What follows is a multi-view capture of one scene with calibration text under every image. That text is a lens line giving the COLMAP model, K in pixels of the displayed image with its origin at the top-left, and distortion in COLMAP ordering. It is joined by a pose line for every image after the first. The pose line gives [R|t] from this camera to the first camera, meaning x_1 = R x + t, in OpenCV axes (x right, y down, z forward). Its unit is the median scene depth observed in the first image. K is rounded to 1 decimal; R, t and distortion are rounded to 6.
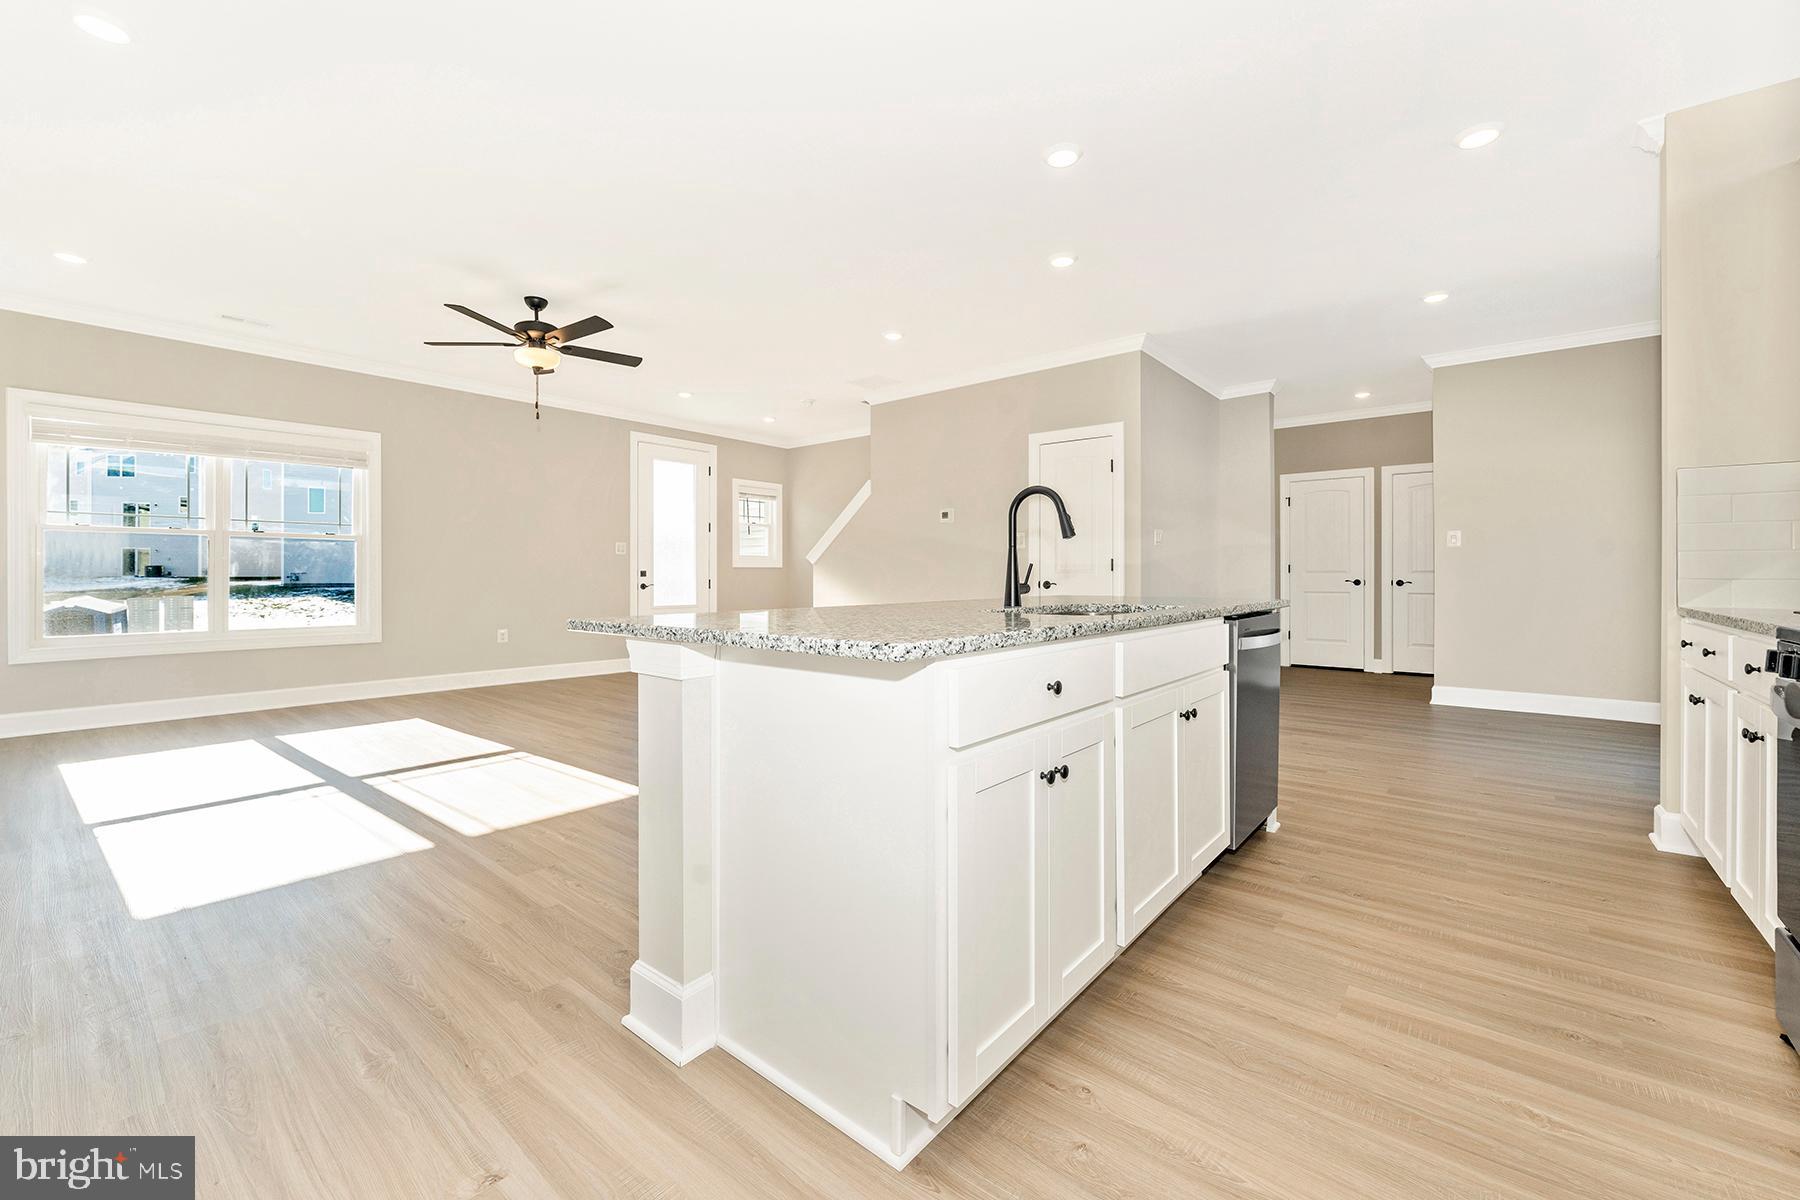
lens RADIAL K [[726.3, 0, 892.9], [0, 726.3, 578.4], [0, 0, 1]] dist [-0.012126, -0.000083]
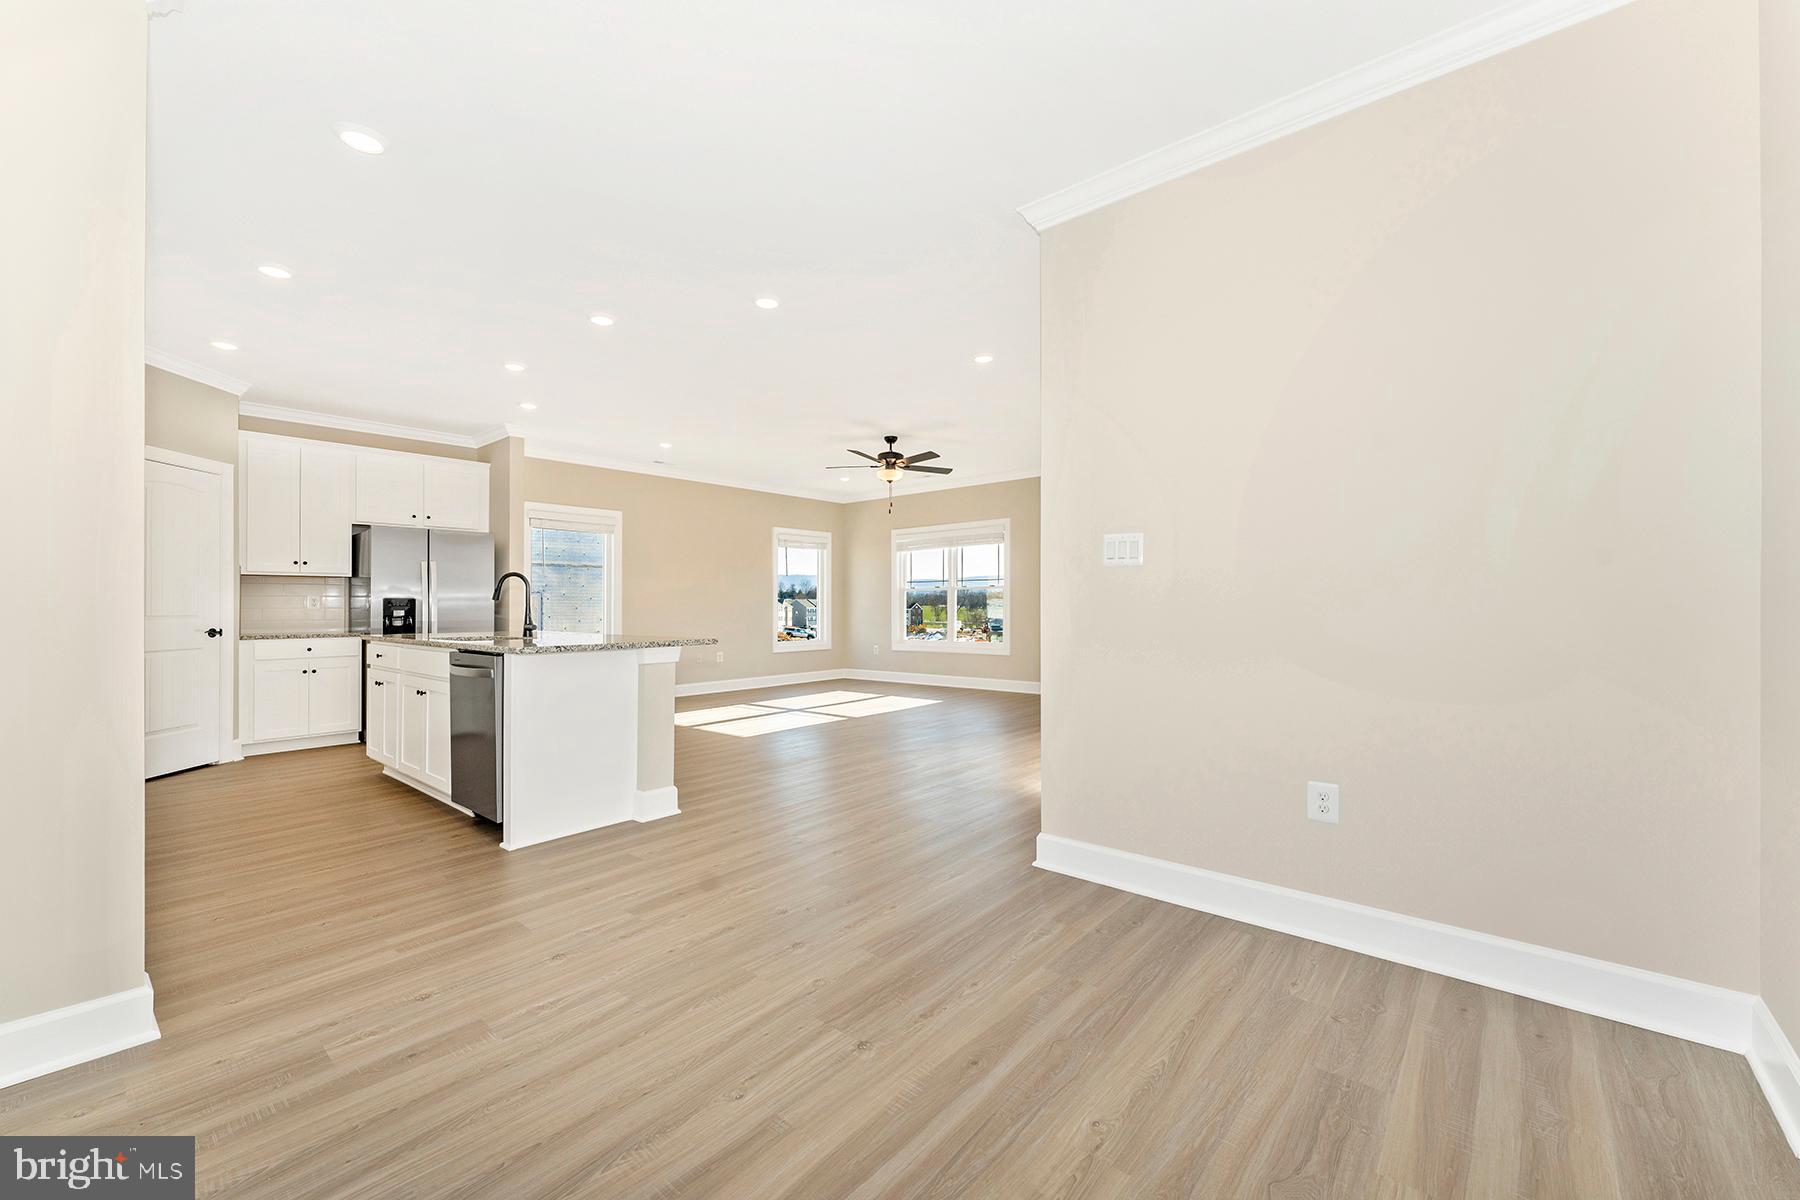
lens RADIAL K [[718.4, 0, 907.2], [0, 718.4, 594.7], [0, 0, 1]] dist [0.000496, 0.000033]
pose [[0.001291, -0.015768, -0.999875, 1.681524], [0.001192, 0.999875, -0.015766, -0.033066], [0.999998, -0.001172, 0.001309, 1.644672]]
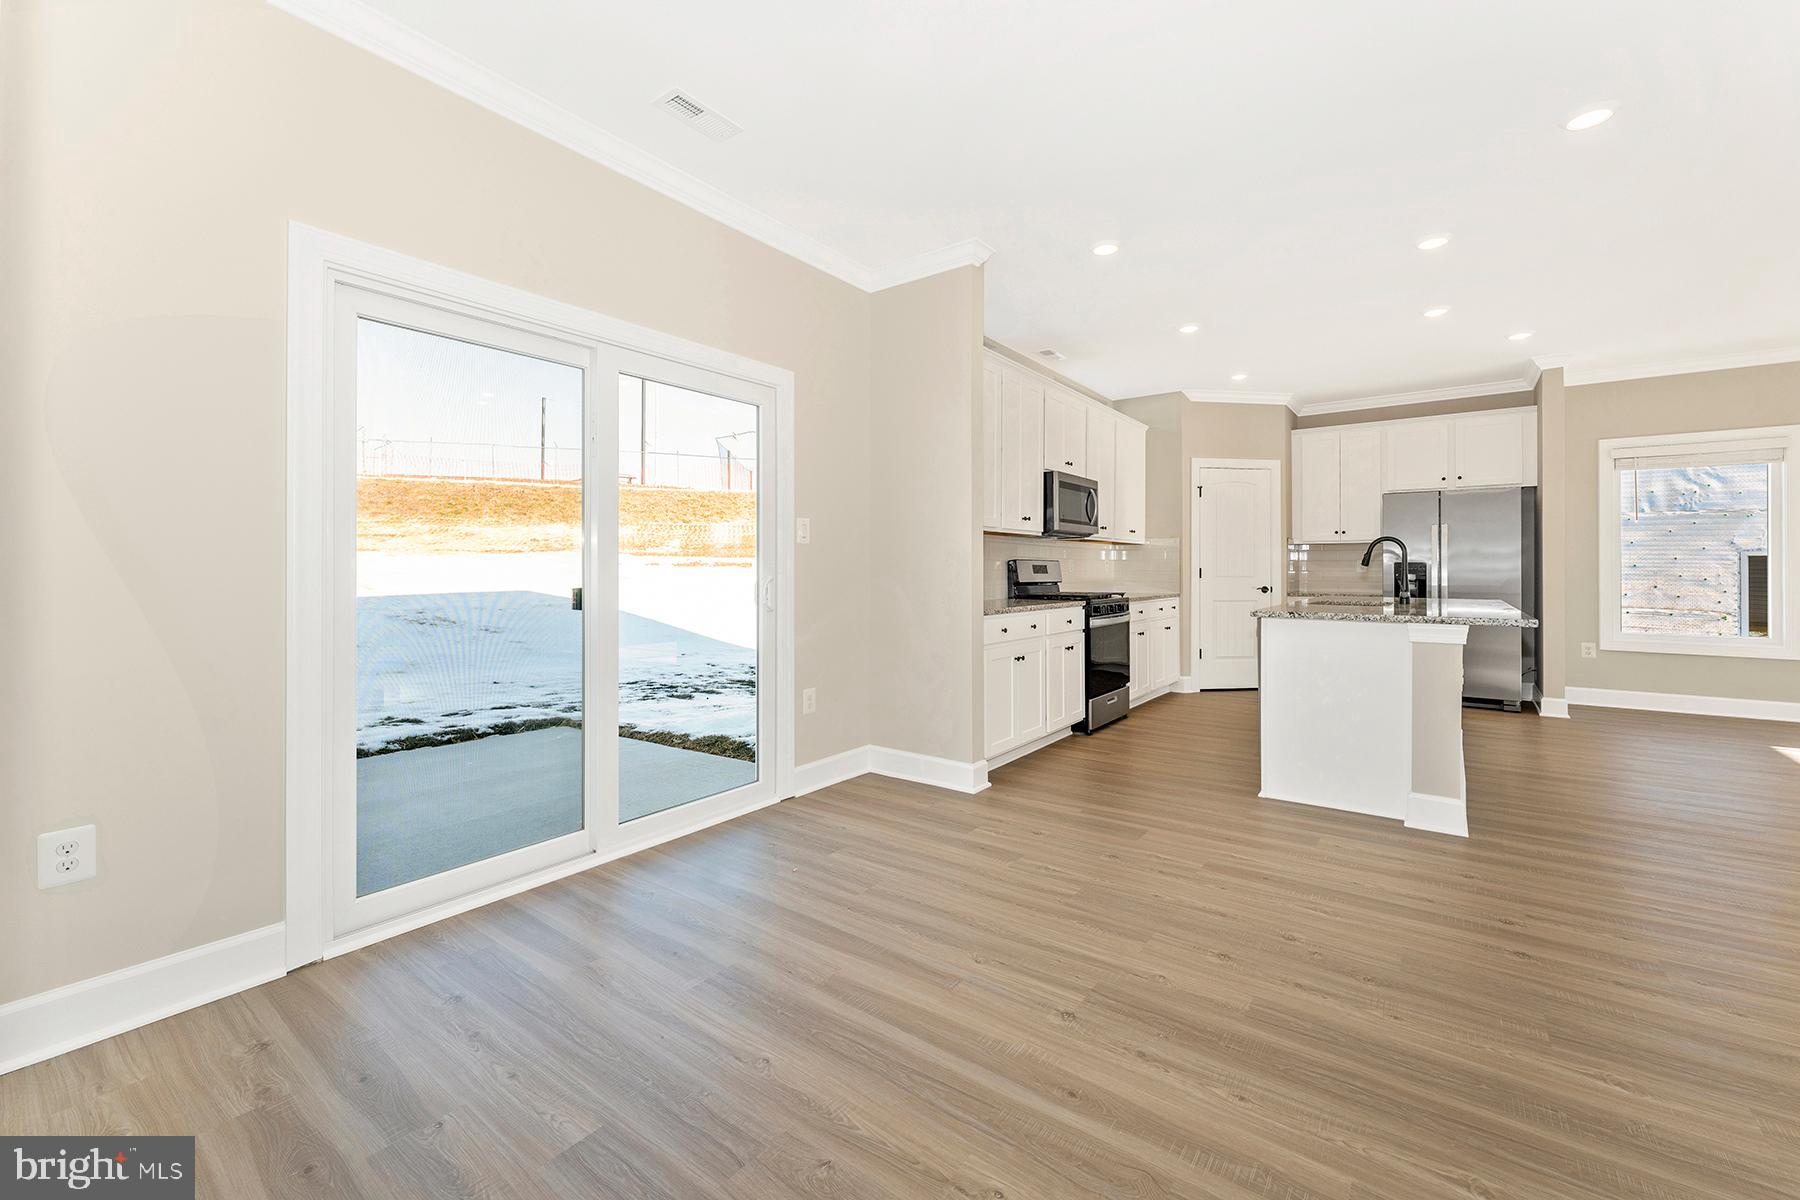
lens RADIAL K [[726.3, 0, 900.4], [0, 726.3, 574.5], [0, 0, 1]] dist [-0.000929, -0.000268]
pose [[-0.998231, -0.000817, -0.059457, 1.236426], [-0.001499, 0.999934, 0.011415, -0.044487], [0.059443, 0.011484, -0.998166, 2.227104]]
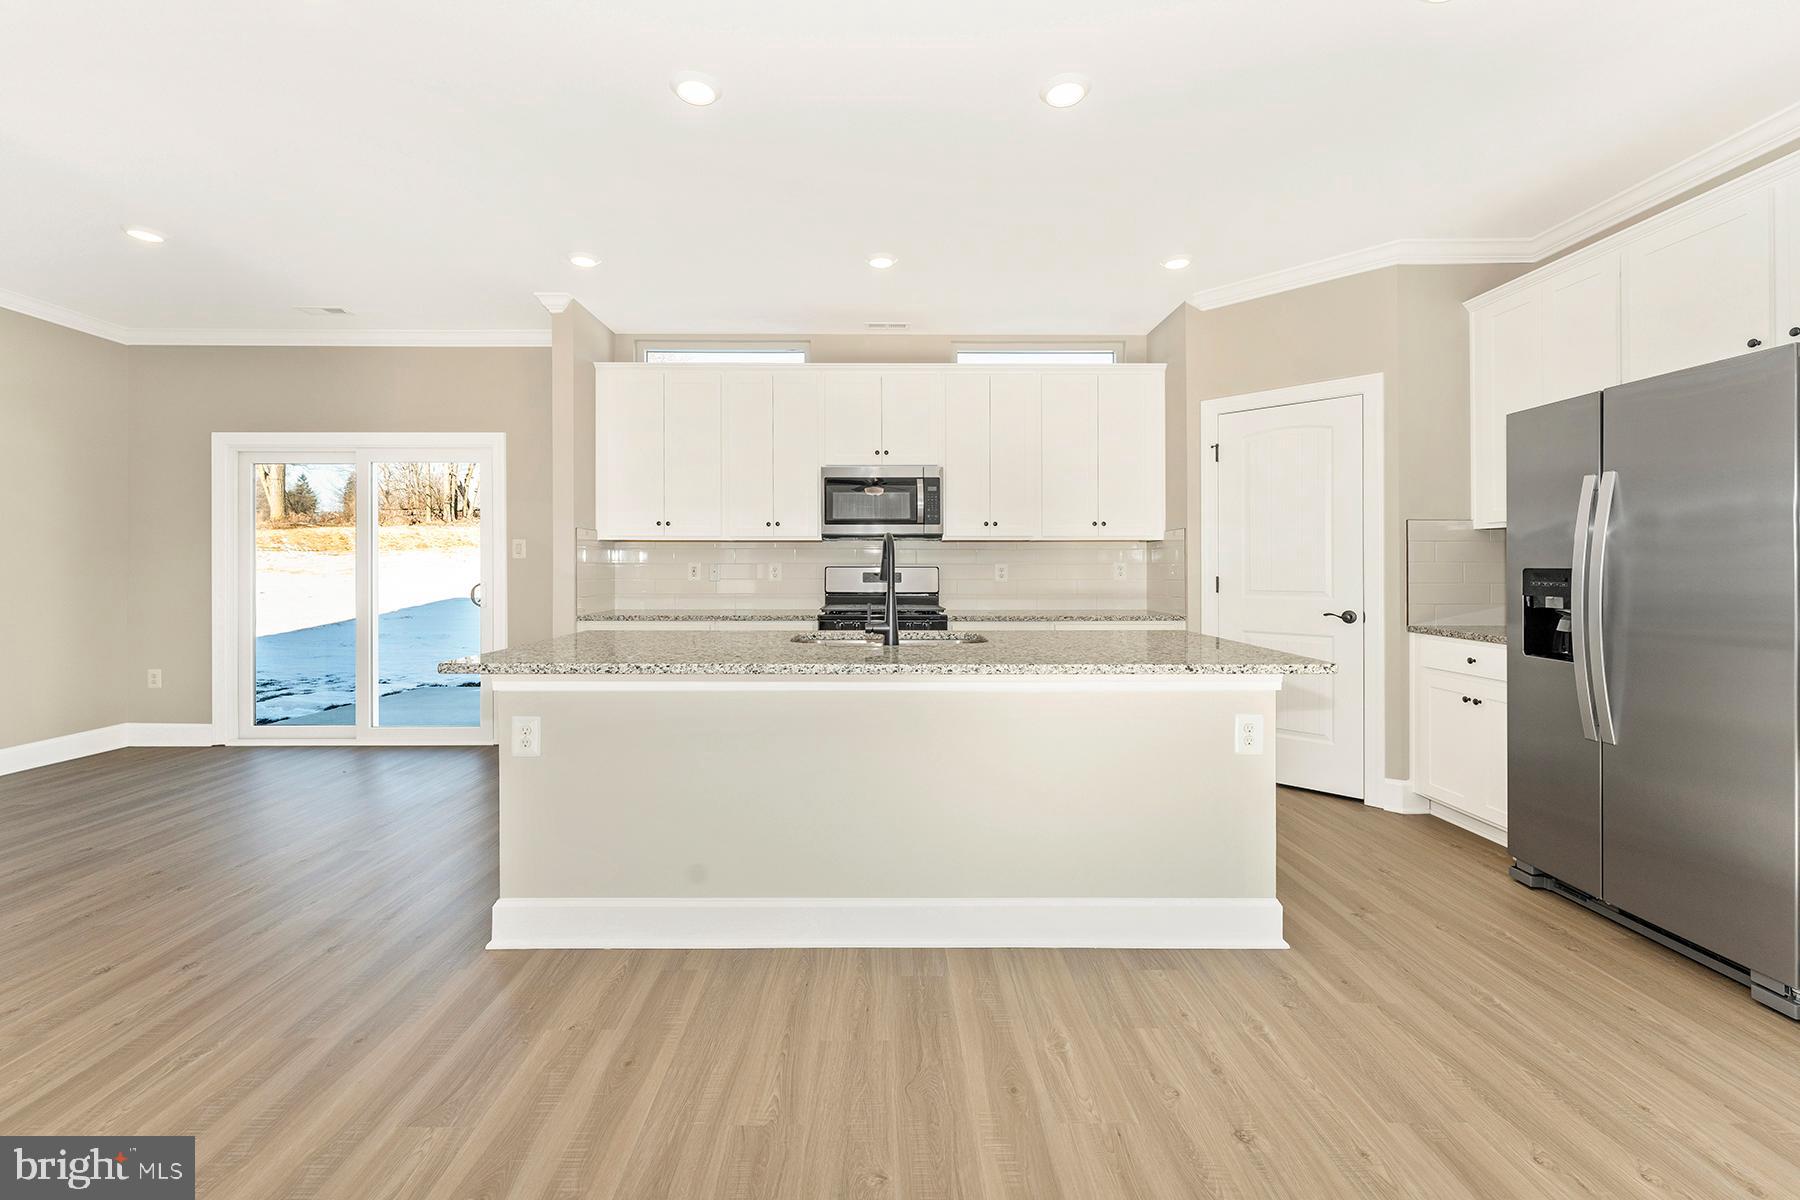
lens RADIAL K [[729.8, 0, 890.0], [0, 729.8, 565.7], [0, 0, 1]] dist [-0.002870, -0.000188]
pose [[-0.654577, 0.001716, 0.755994, -0.528821], [0.004236, 0.999990, 0.001398, -0.065299], [-0.755984, 0.004117, -0.654578, 1.412863]]
